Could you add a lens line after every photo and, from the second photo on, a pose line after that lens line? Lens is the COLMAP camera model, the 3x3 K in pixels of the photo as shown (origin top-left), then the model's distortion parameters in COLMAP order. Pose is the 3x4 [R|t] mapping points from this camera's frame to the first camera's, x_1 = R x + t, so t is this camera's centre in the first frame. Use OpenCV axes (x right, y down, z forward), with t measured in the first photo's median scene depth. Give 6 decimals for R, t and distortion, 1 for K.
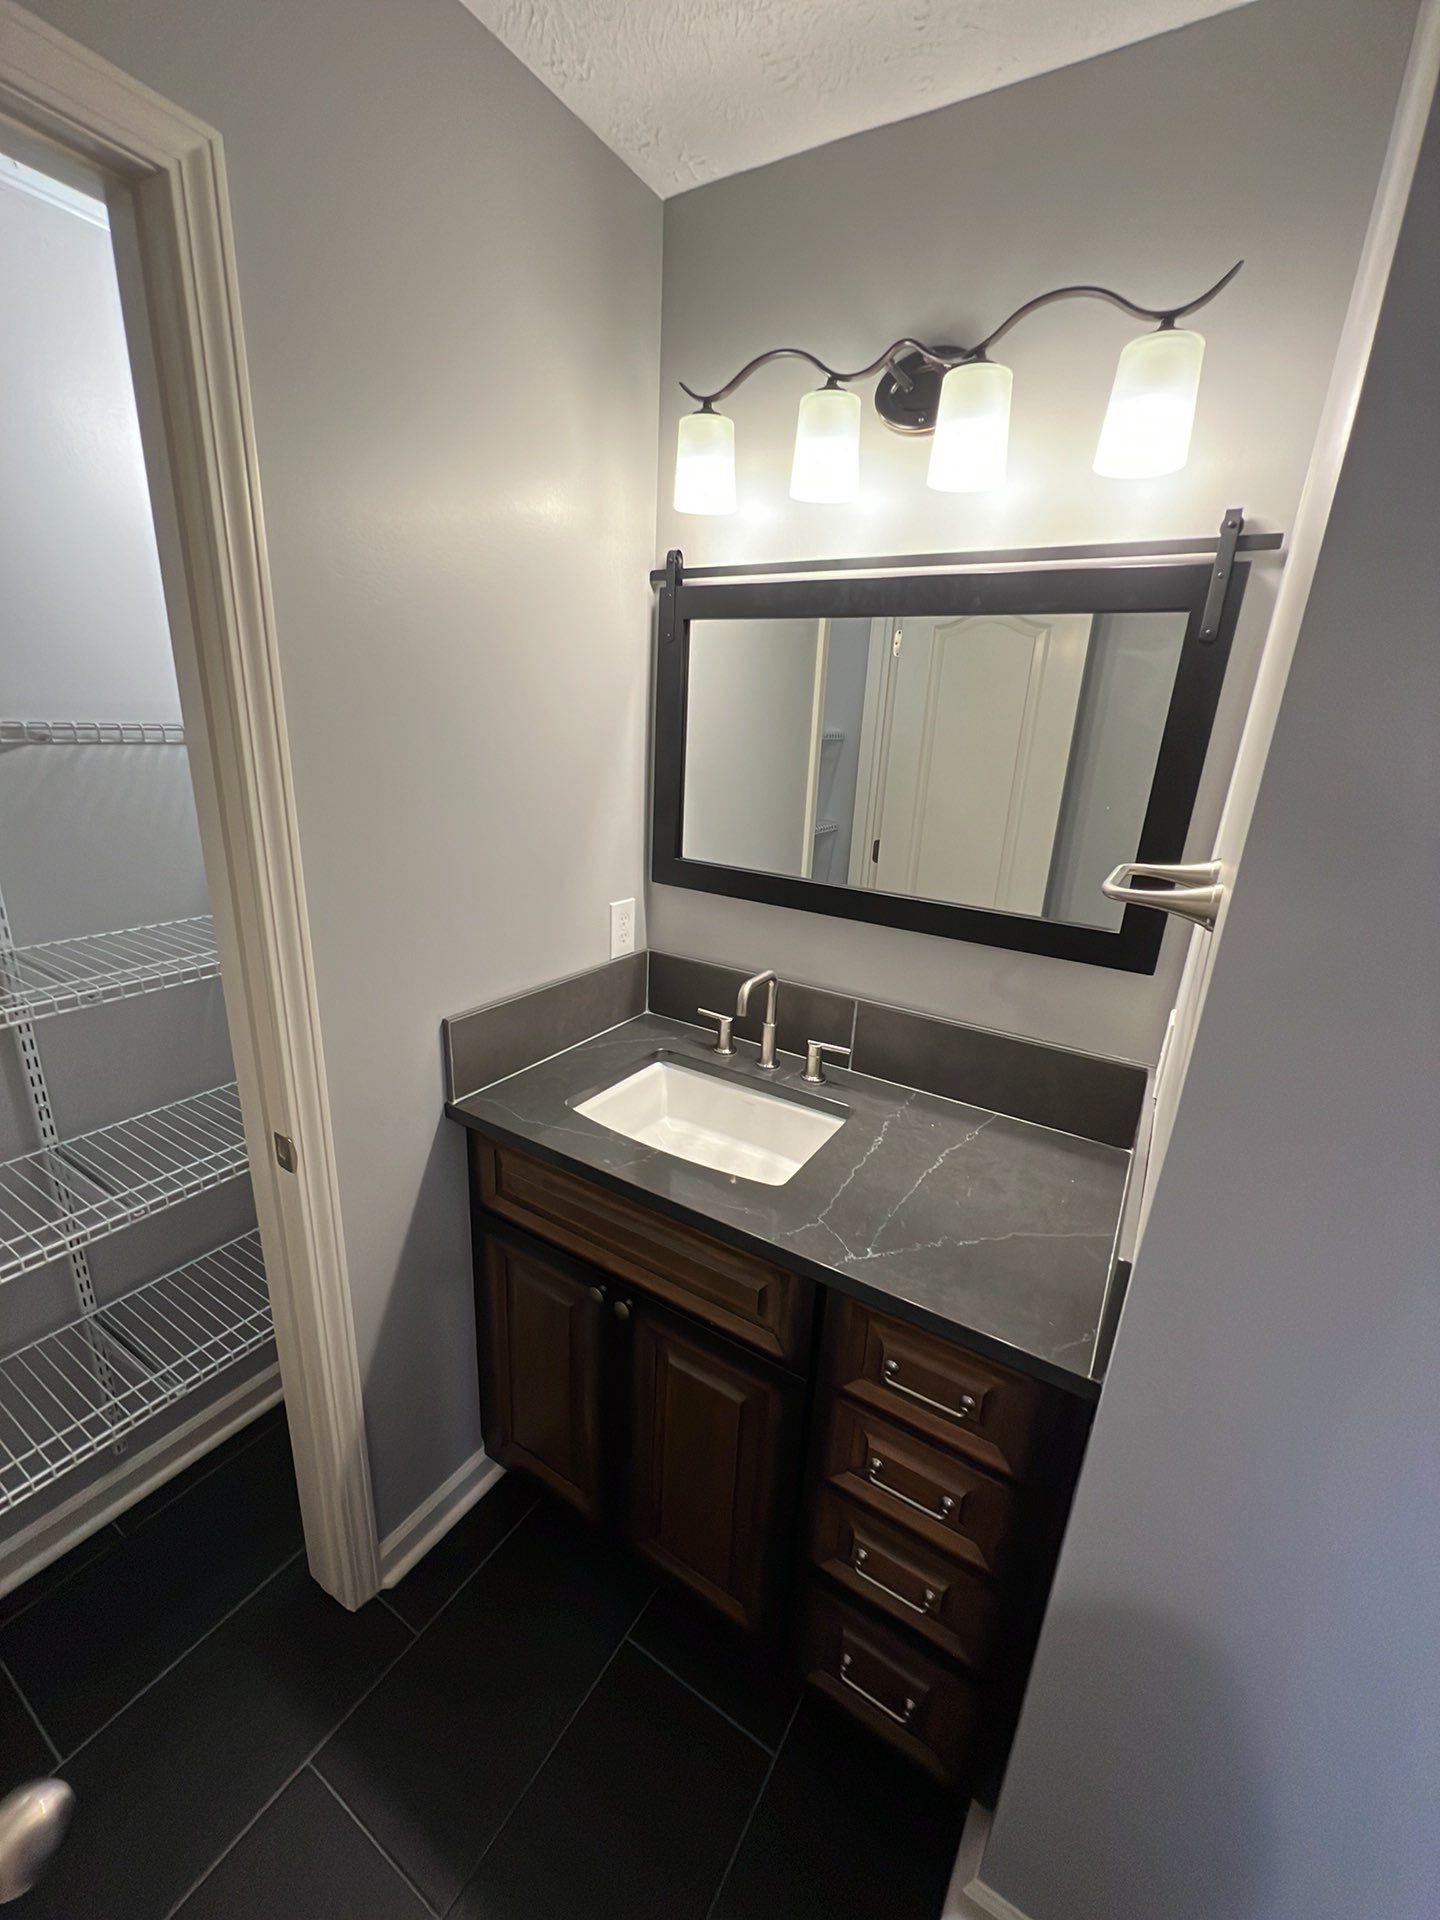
lens RADIAL K [[766.1, 0, 718.1], [0, 766.1, 955.2], [0, 0, 1]] dist [-0.001394, 0.000355]
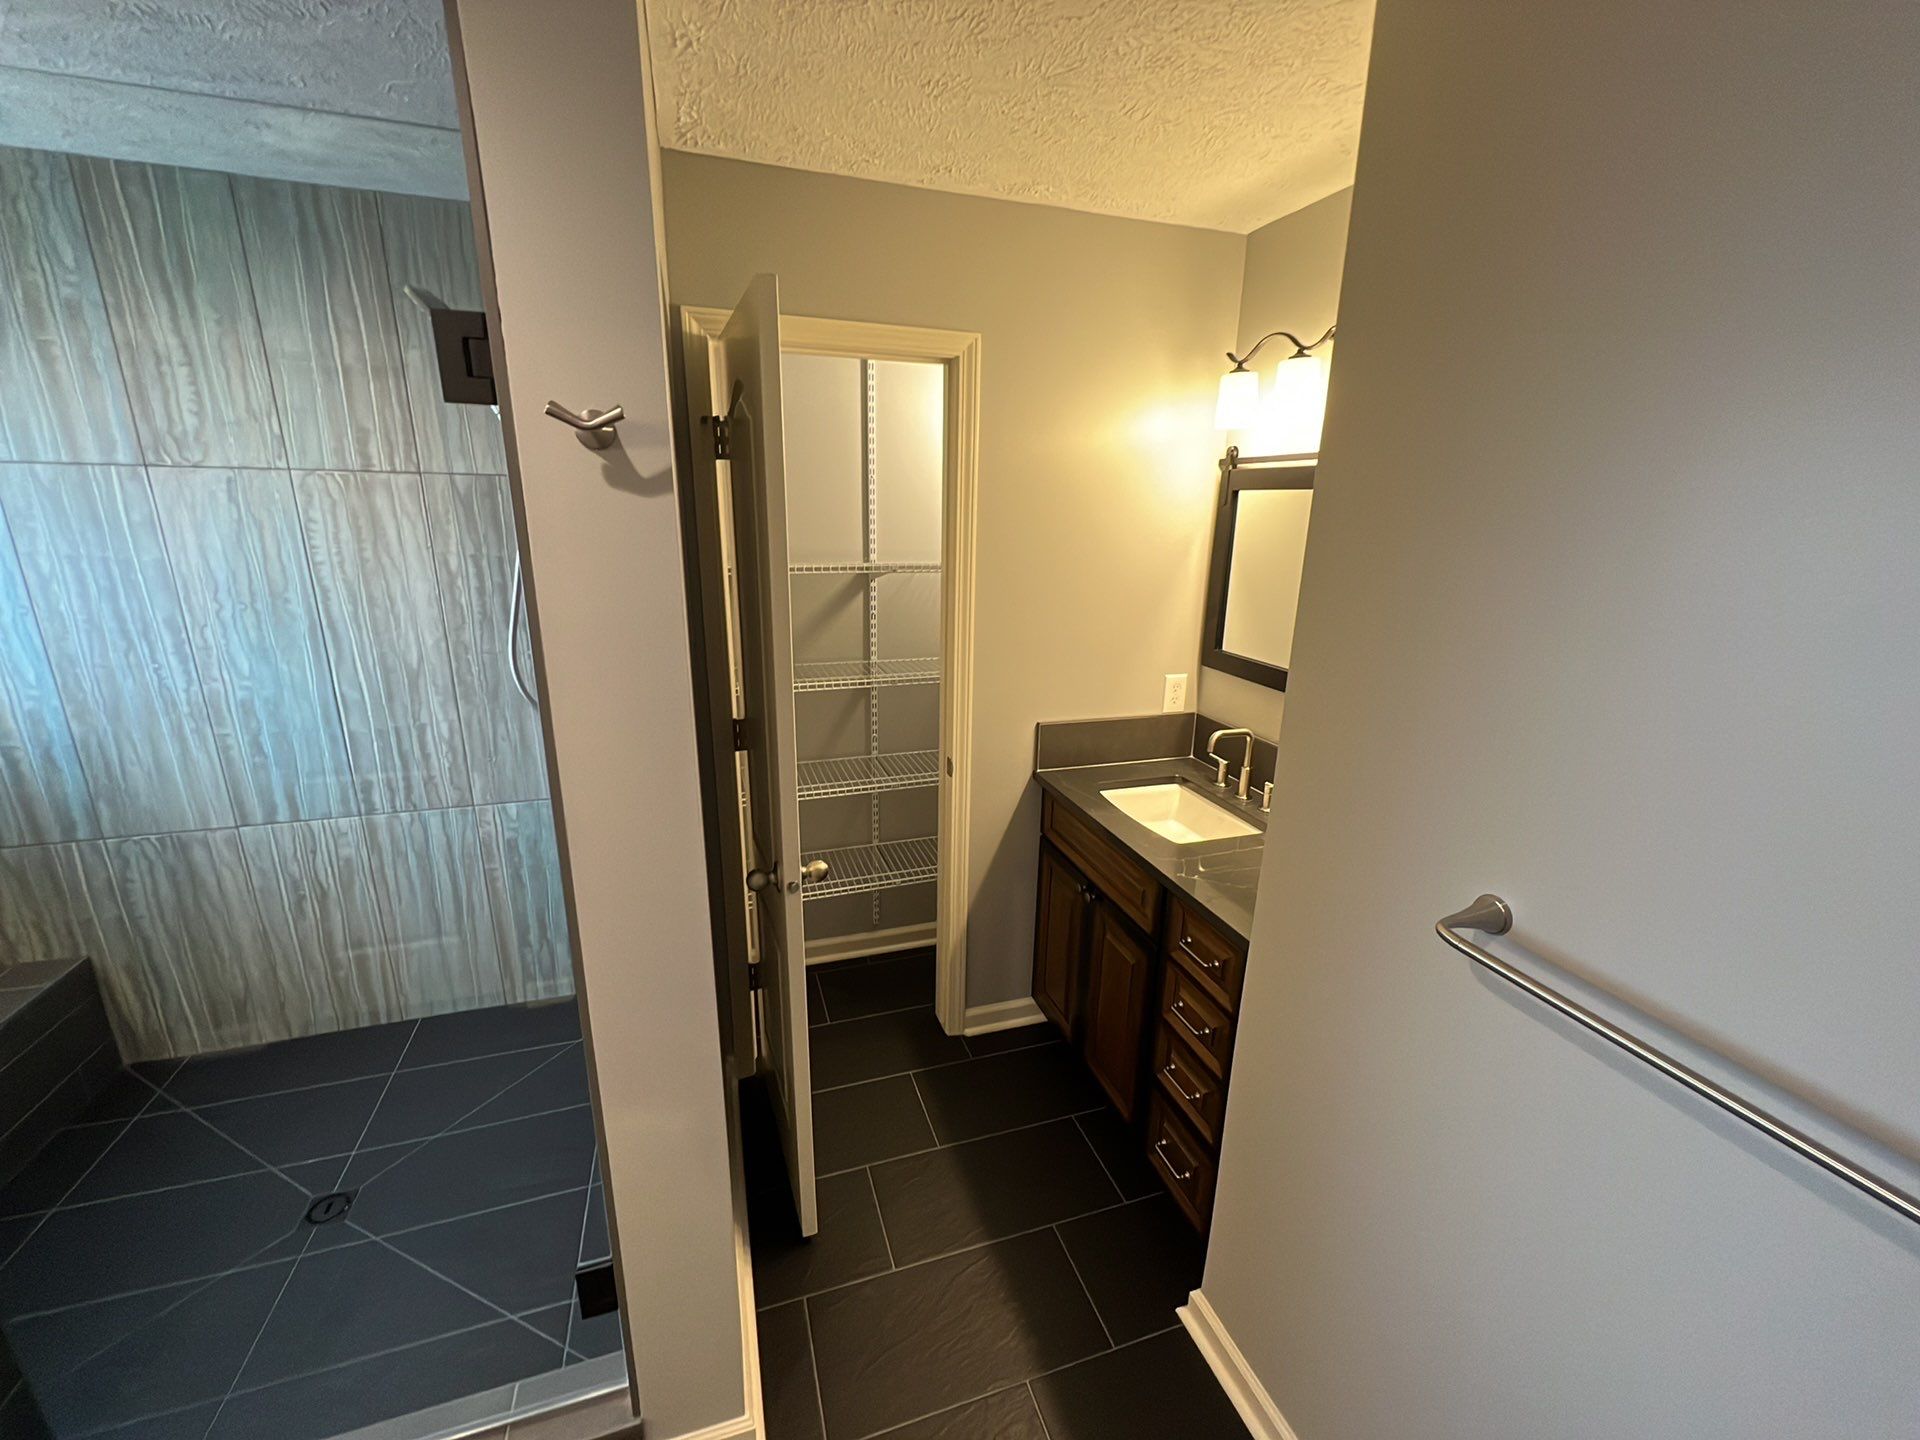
lens RADIAL K [[766.1, 0, 955.6], [0, 766.1, 720.8], [0, 0, 1]] dist [-0.001394, 0.000355]
pose [[0.765616, 0.138161, -0.628286, 0.601115], [-0.169626, 0.985458, 0.010001, 0.089946], [0.620531, 0.098916, 0.777918, -0.505993]]
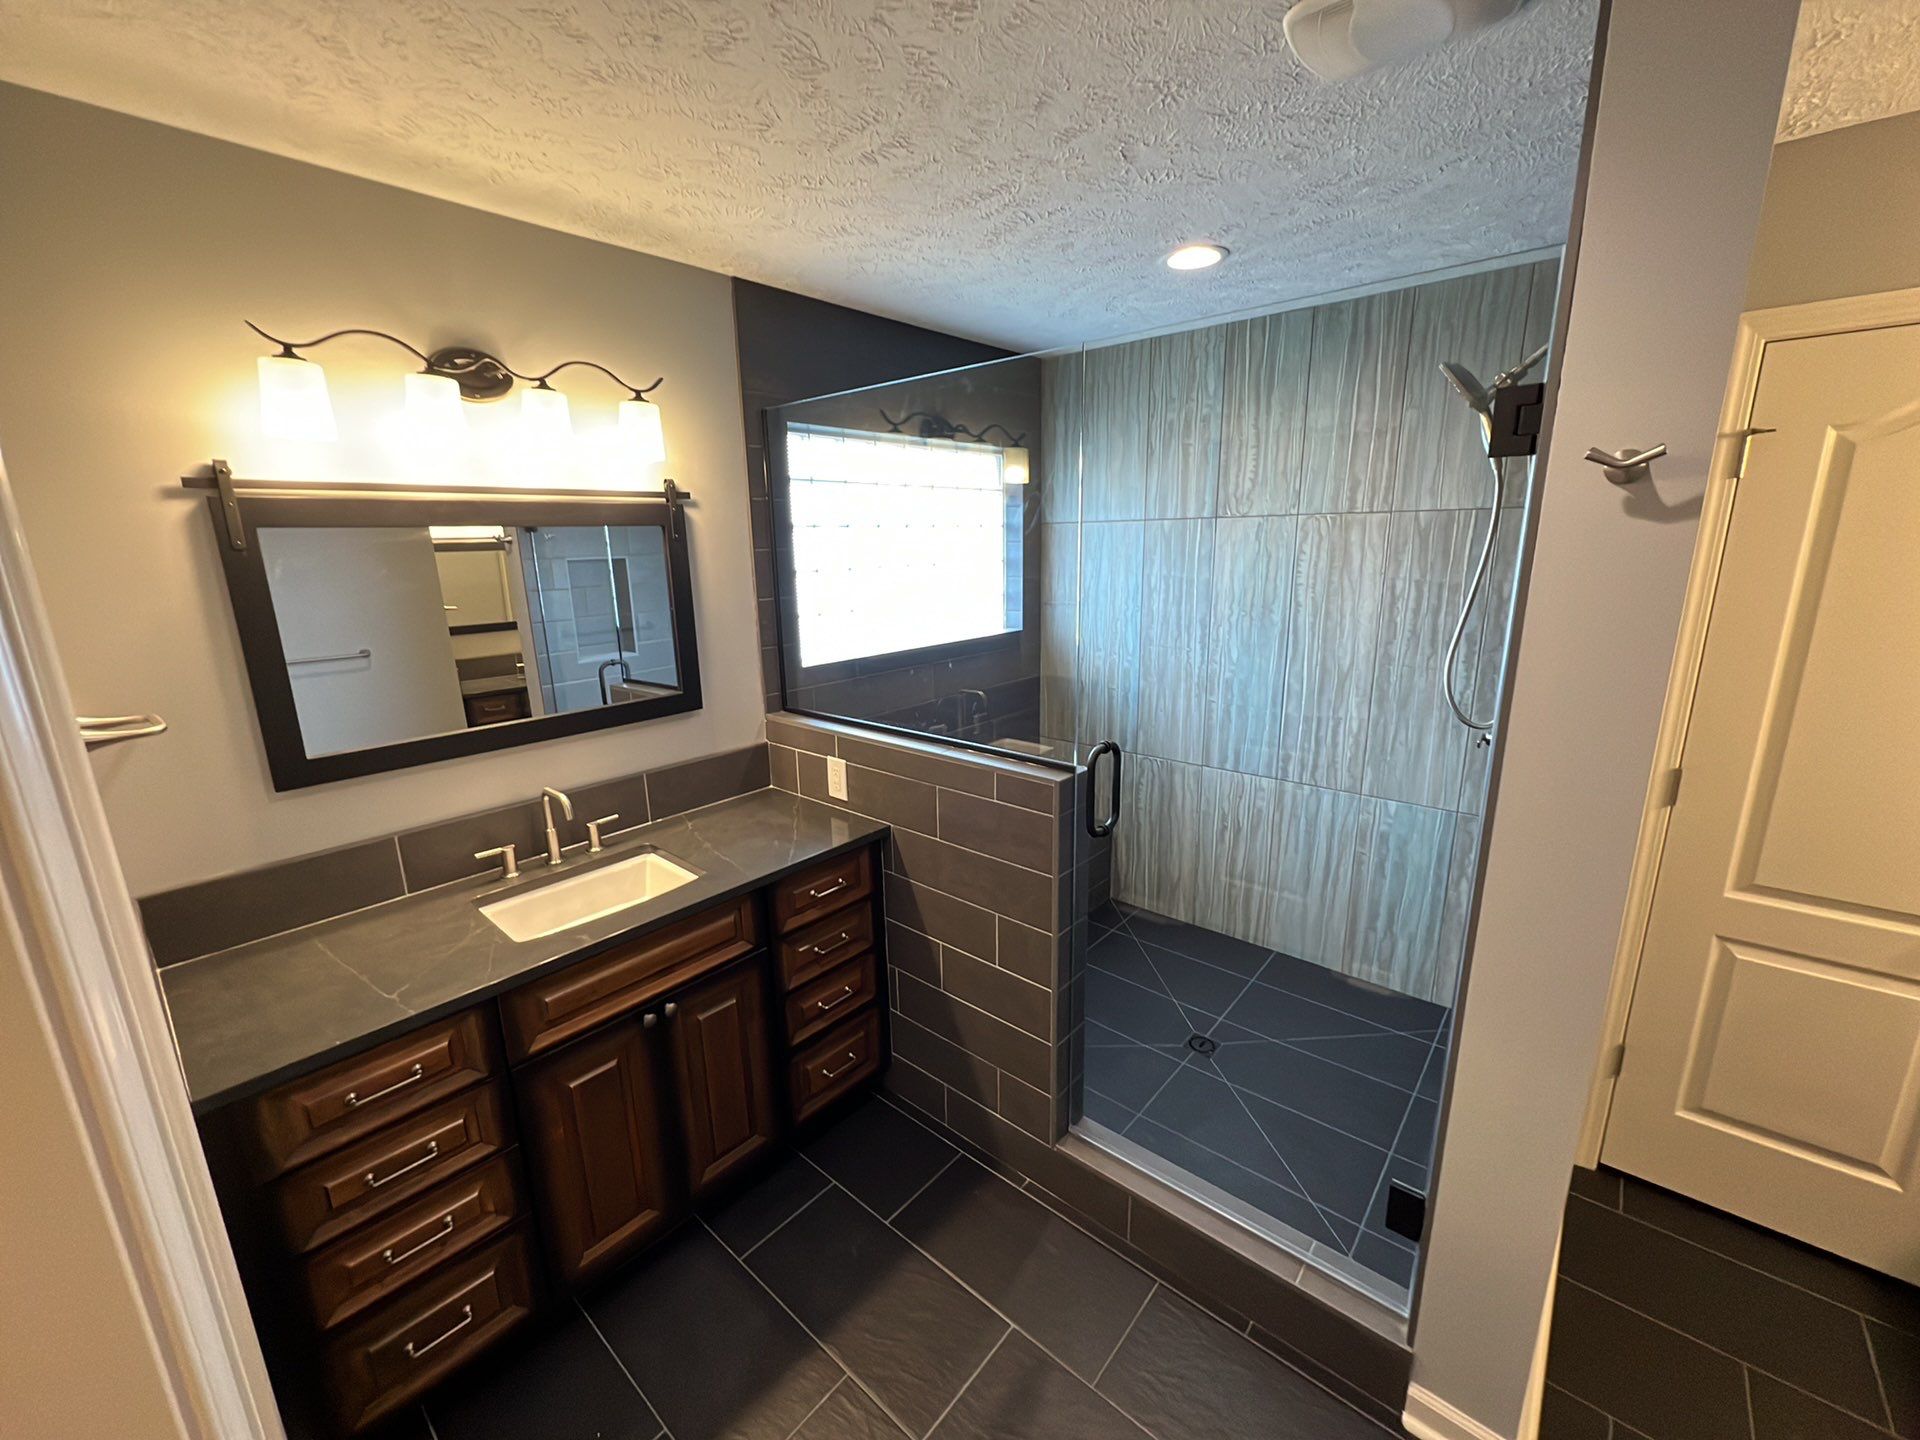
lens RADIAL K [[766.1, 0, 954.6], [0, 766.1, 720.2], [0, 0, 1]] dist [-0.001394, 0.000355]
pose [[-0.162449, 0.180902, -0.969992, 0.798204], [-0.279112, 0.934476, 0.221022, 0.154034], [0.946418, 0.306641, -0.101313, -0.686381]]
